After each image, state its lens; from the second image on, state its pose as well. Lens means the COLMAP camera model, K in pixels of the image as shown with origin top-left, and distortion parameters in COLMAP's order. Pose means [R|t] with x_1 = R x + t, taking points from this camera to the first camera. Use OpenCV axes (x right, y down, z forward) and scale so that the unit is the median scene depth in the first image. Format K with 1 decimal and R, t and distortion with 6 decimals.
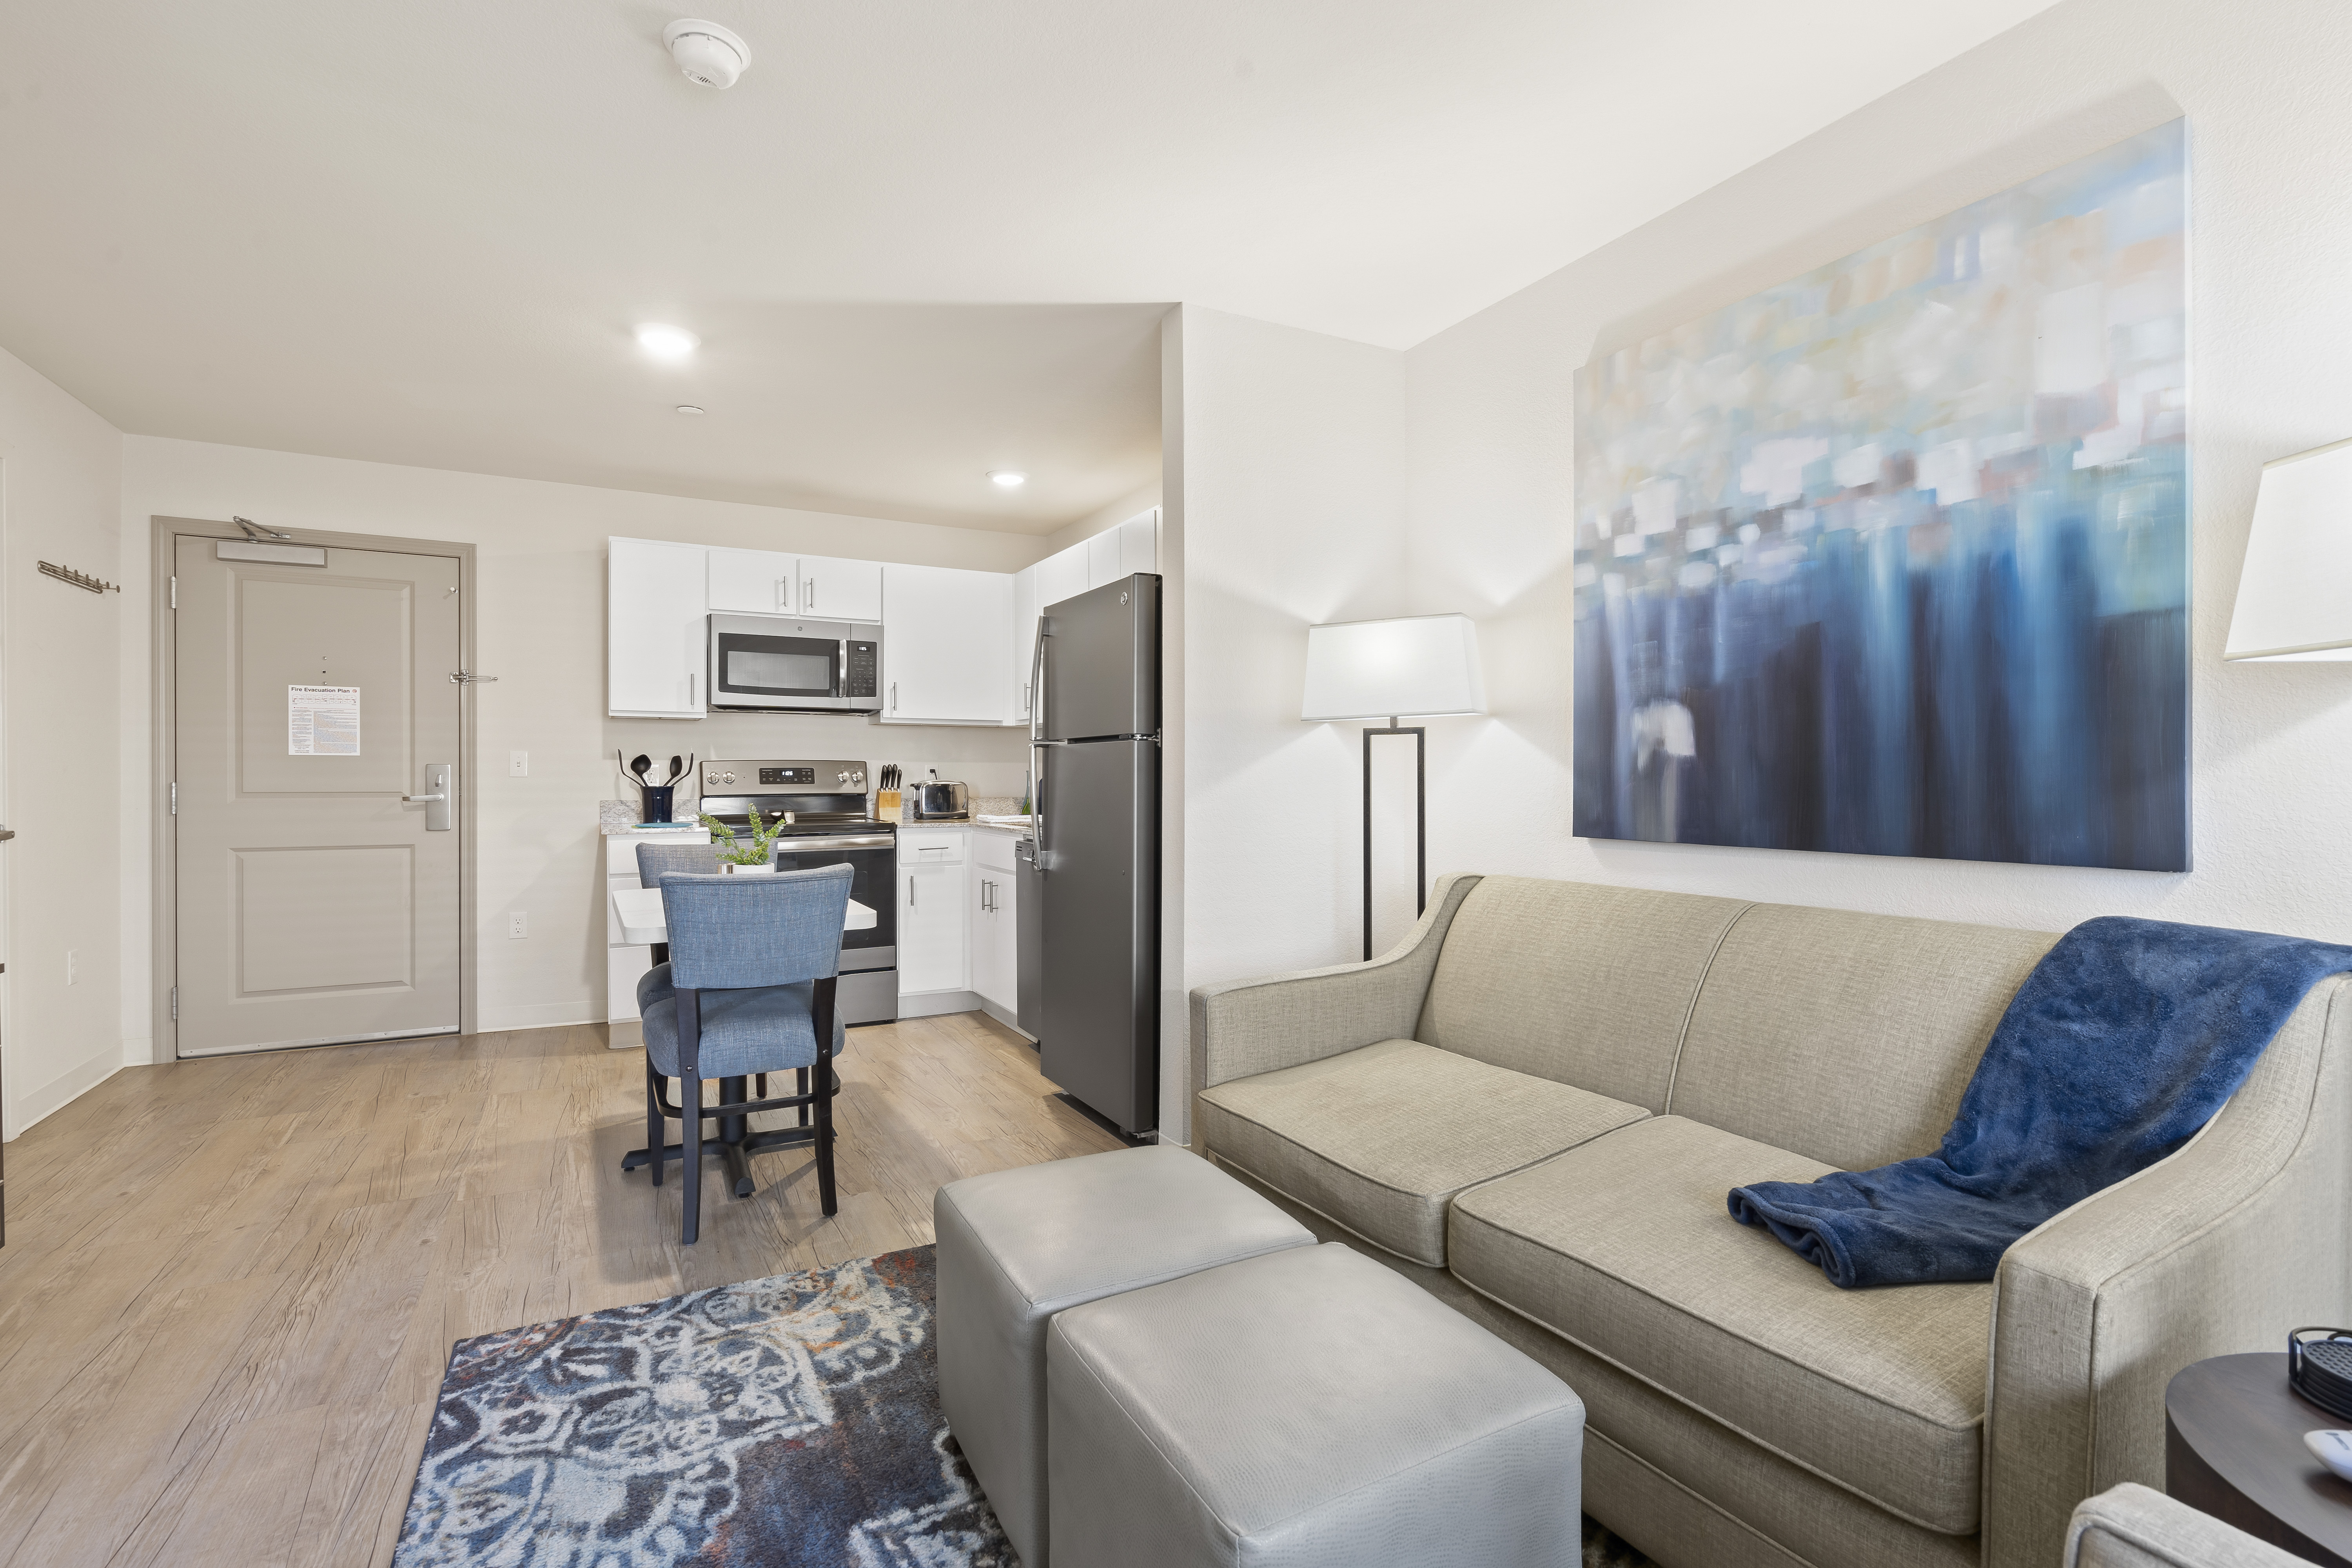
lens RADIAL K [[1074.4, 0, 1173.2], [0, 1074.4, 775.4], [0, 0, 1]] dist [-0.001022, 0.000761]
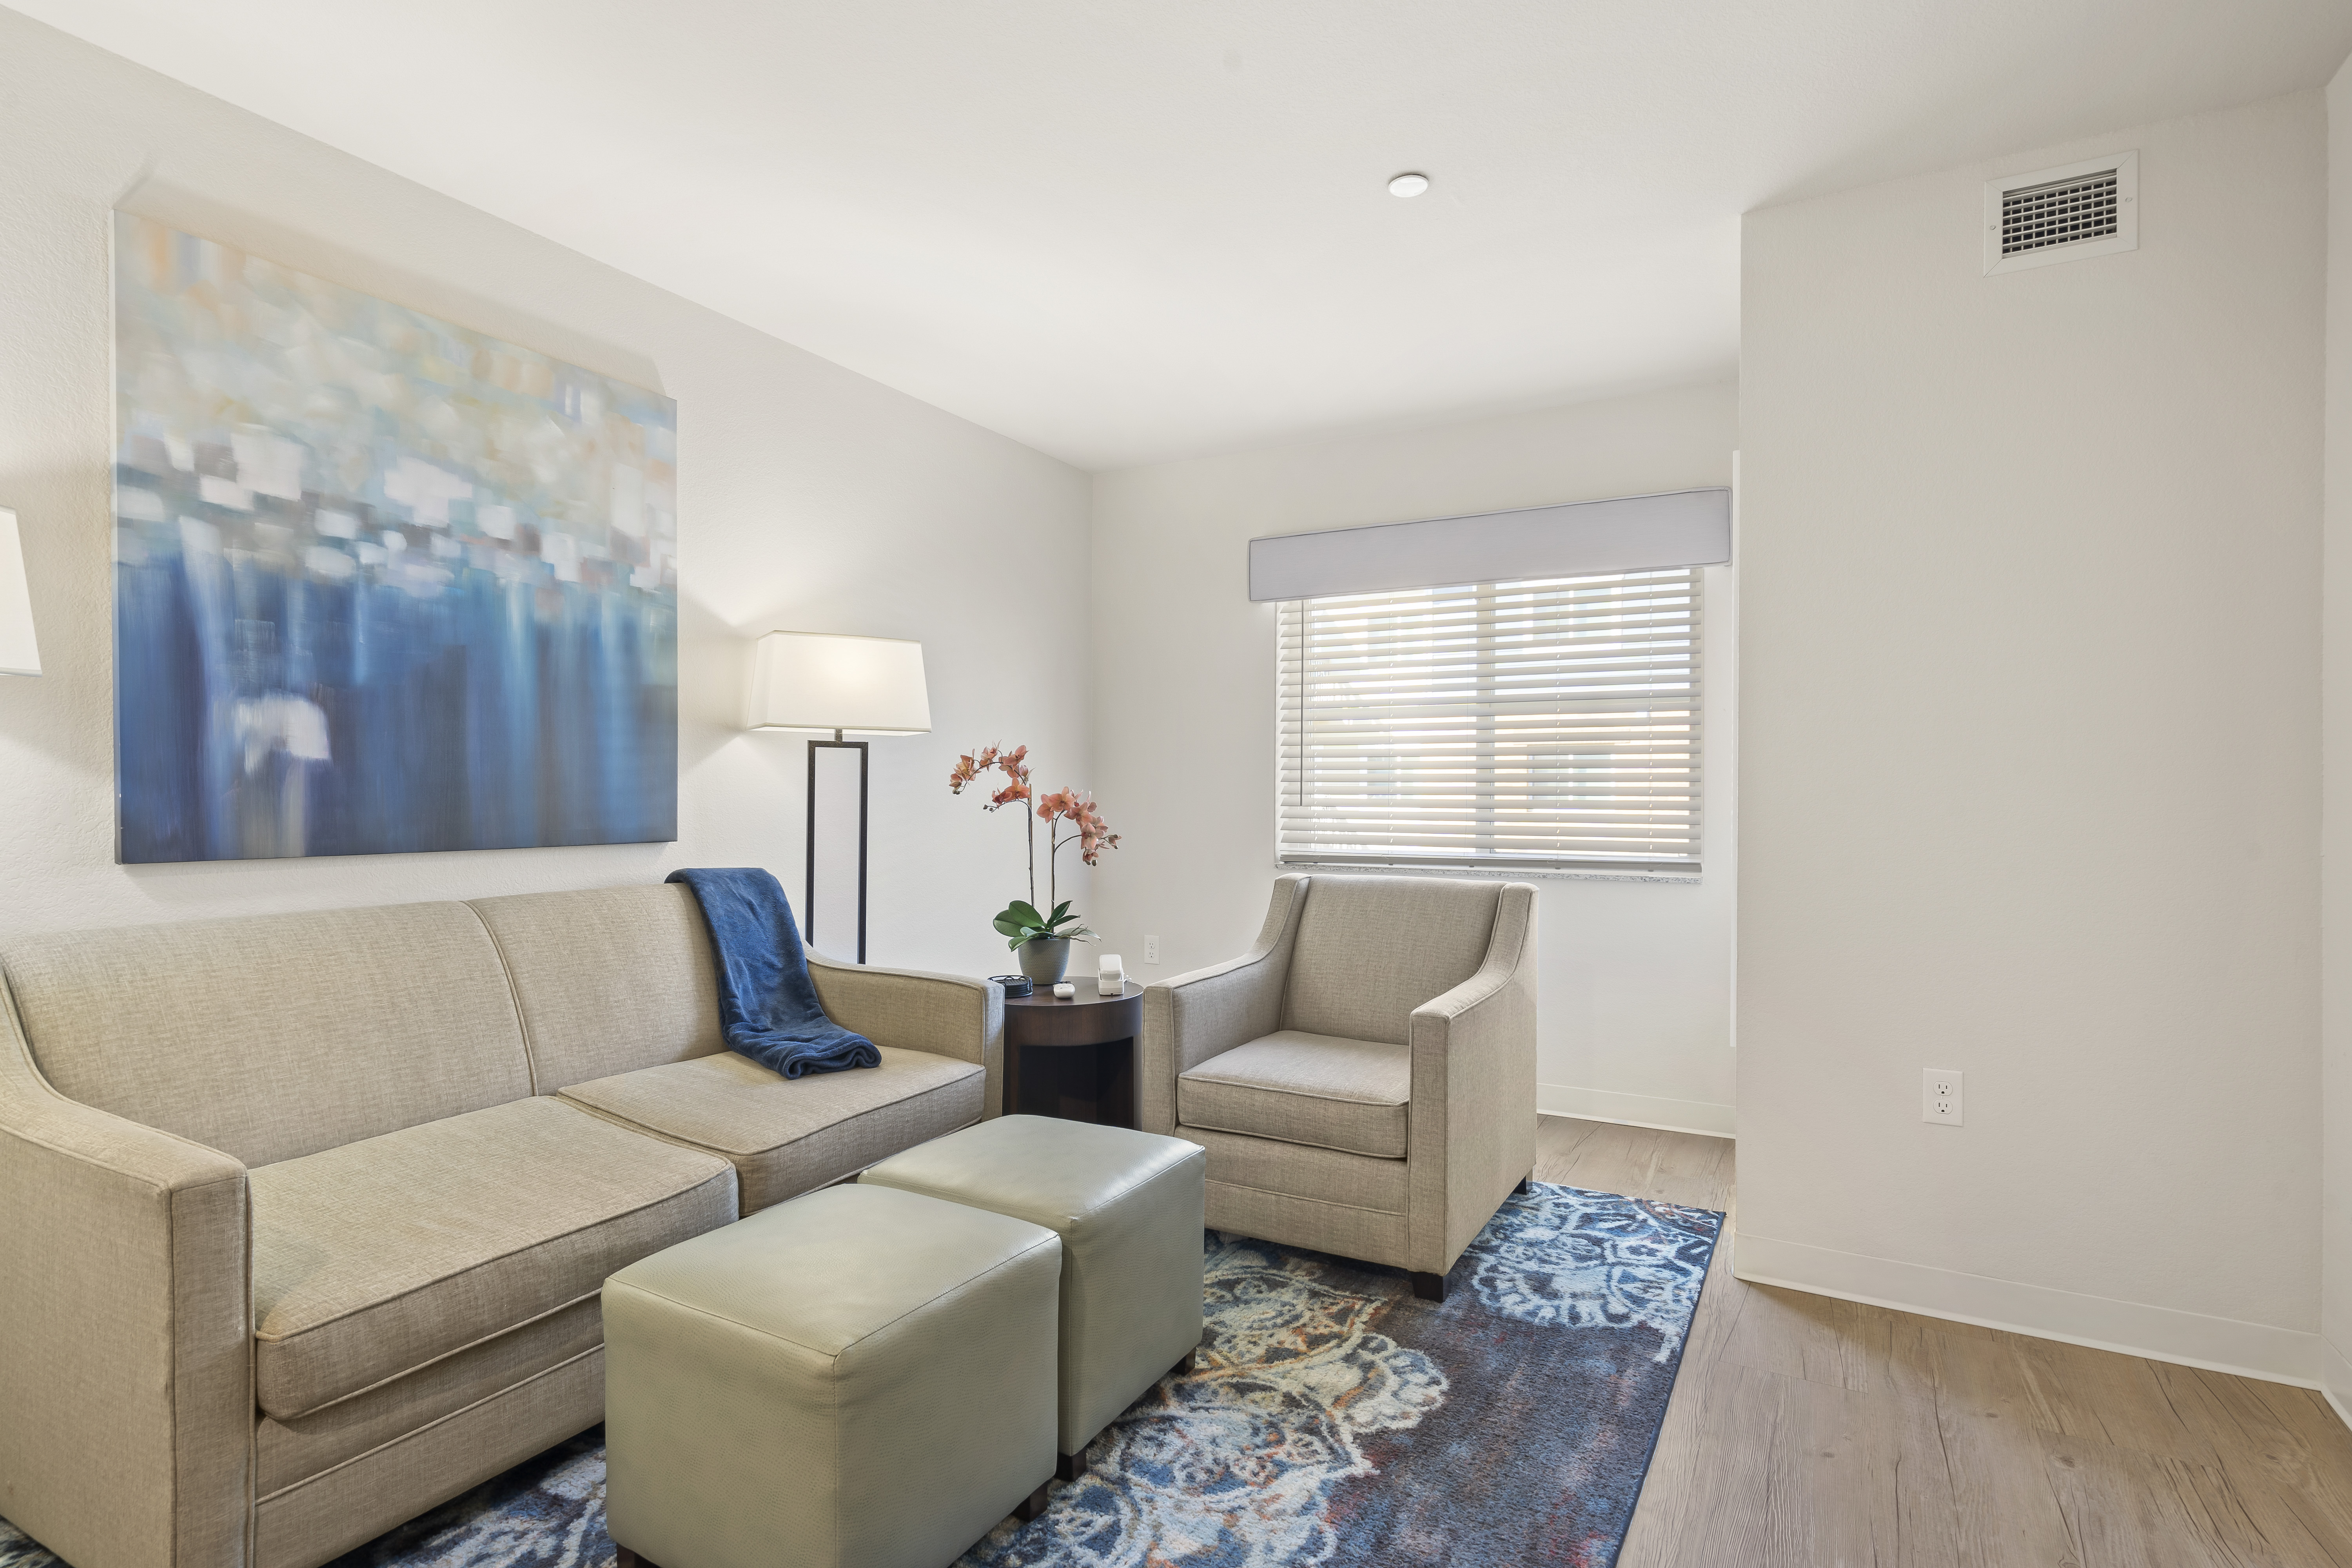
lens RADIAL K [[1141.8, 0, 1174.3], [0, 1141.8, 792.3], [0, 0, 1]] dist [0.000539, 0.000434]
pose [[-0.530312, 0.000136, 0.847803, -0.768862], [-0.003240, 0.999992, -0.002187, 0.009924], [-0.847797, -0.003907, -0.530307, 0.965939]]
